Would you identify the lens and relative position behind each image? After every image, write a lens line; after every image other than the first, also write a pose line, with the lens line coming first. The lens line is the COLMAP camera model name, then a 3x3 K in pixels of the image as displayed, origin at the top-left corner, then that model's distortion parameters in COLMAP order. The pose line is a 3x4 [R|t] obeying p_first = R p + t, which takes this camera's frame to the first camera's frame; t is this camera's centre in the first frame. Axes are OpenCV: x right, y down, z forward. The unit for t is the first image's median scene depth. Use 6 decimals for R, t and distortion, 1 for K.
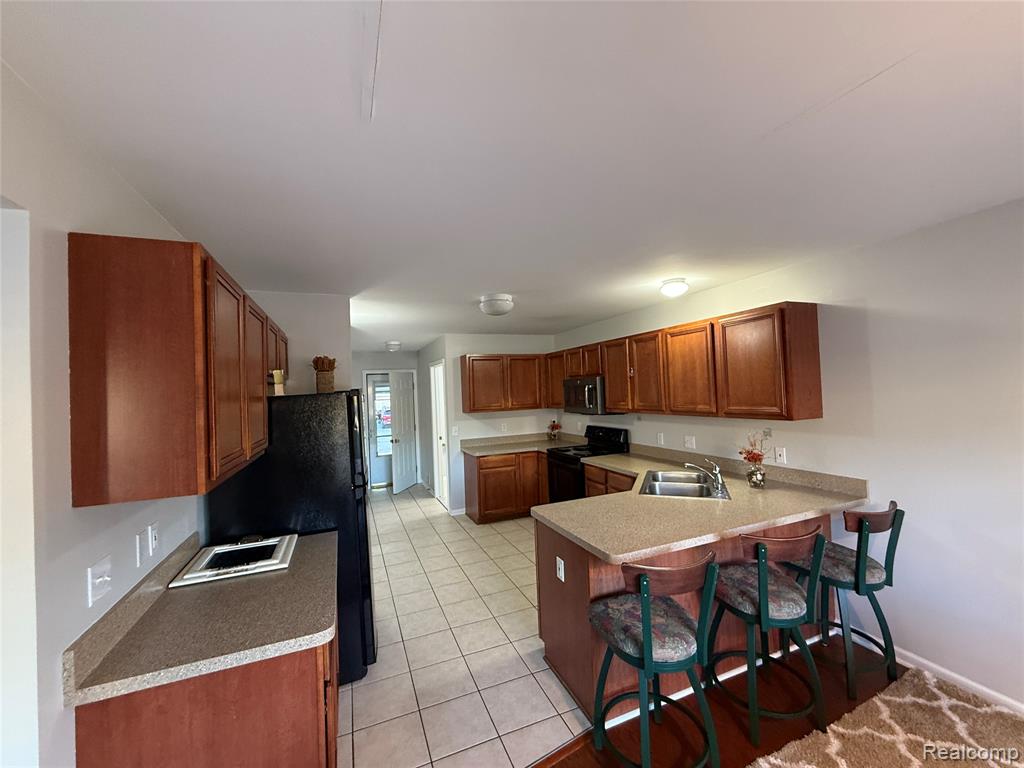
lens RADIAL K [[407.1, 0, 510.7], [0, 407.1, 383.4], [0, 0, 1]] dist [-0.000970, 0.000862]
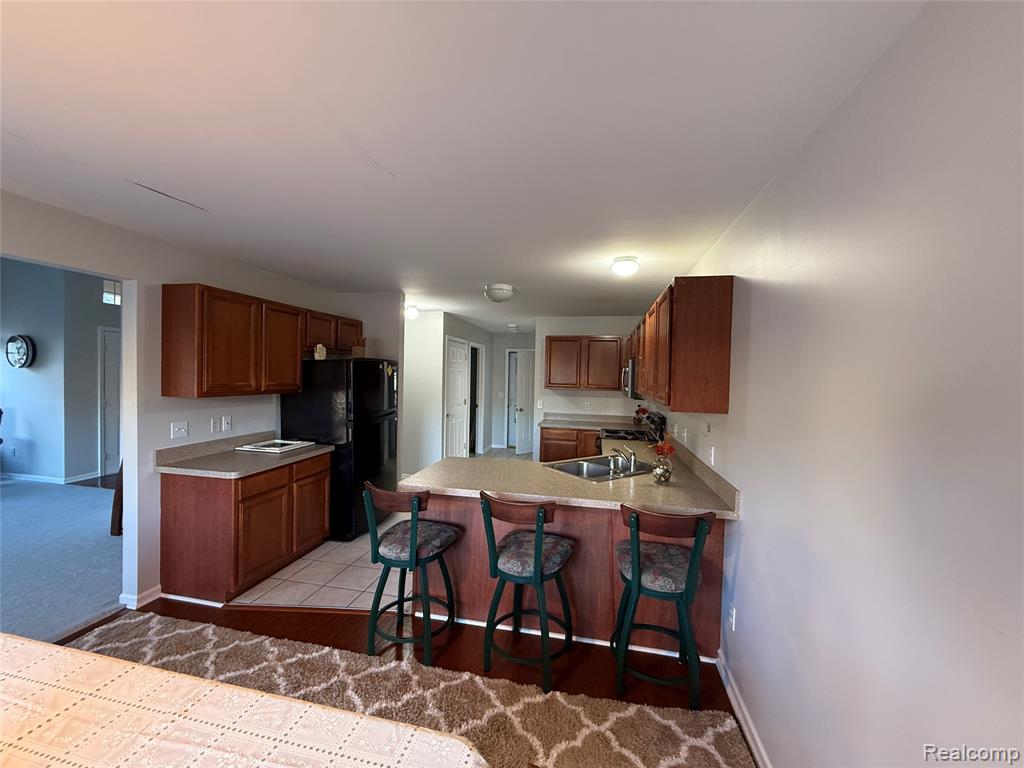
lens RADIAL K [[407.1, 0, 512.3], [0, 407.1, 382.9], [0, 0, 1]] dist [-0.000970, 0.000862]
pose [[0.825733, 0.069658, -0.559743, 0.641937], [-0.045244, 0.997327, 0.057370, -0.004744], [0.562243, -0.022048, 0.826678, 0.045128]]
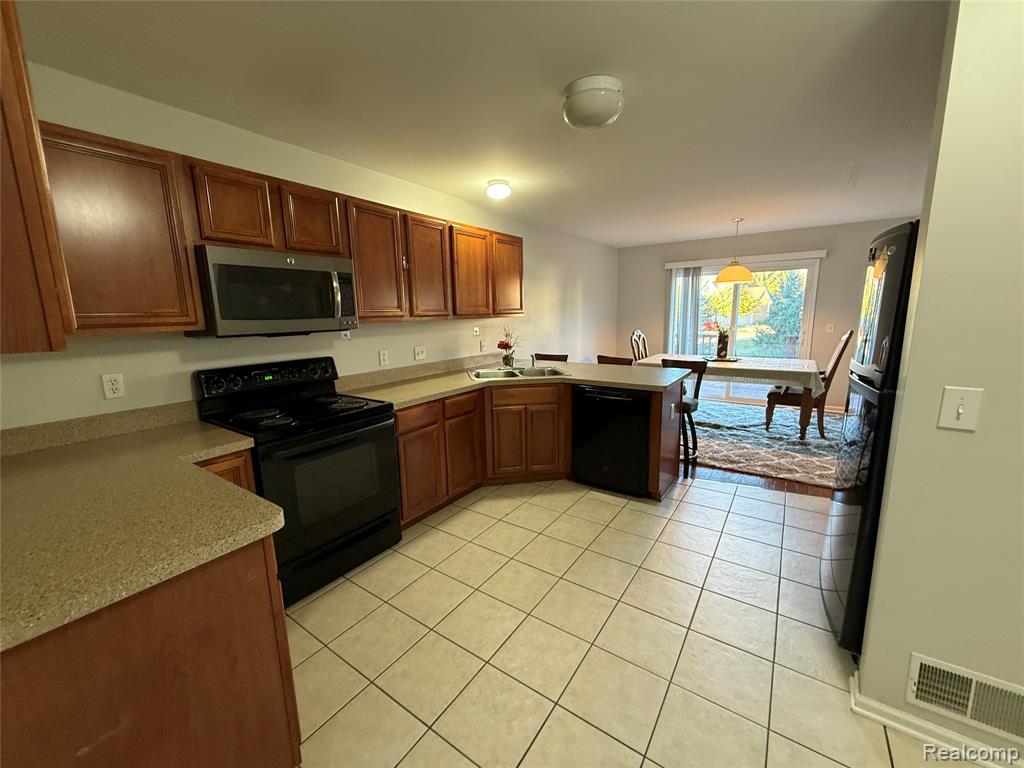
lens RADIAL K [[407.1, 0, 507.9], [0, 407.1, 380.6], [0, 0, 1]] dist [-0.000970, 0.000862]
pose [[-0.531351, -0.090764, 0.842275, -0.449169], [0.027294, 0.991894, 0.124105, 0.099404], [-0.846712, 0.088932, -0.524567, 1.346628]]
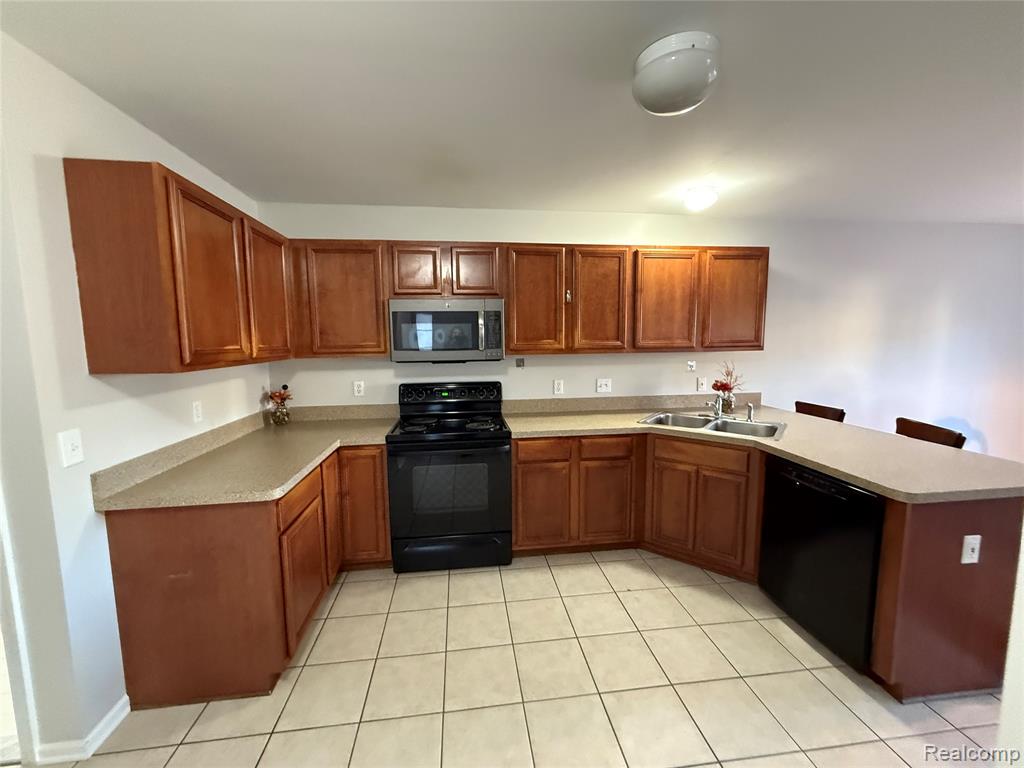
lens RADIAL K [[407.1, 0, 510.6], [0, 407.1, 380.4], [0, 0, 1]] dist [-0.000970, 0.000862]
pose [[0.268498, -0.066416, 0.960988, -0.464786], [-0.017696, 0.997112, 0.073857, 0.073099], [-0.963118, -0.036837, 0.266547, 0.981027]]
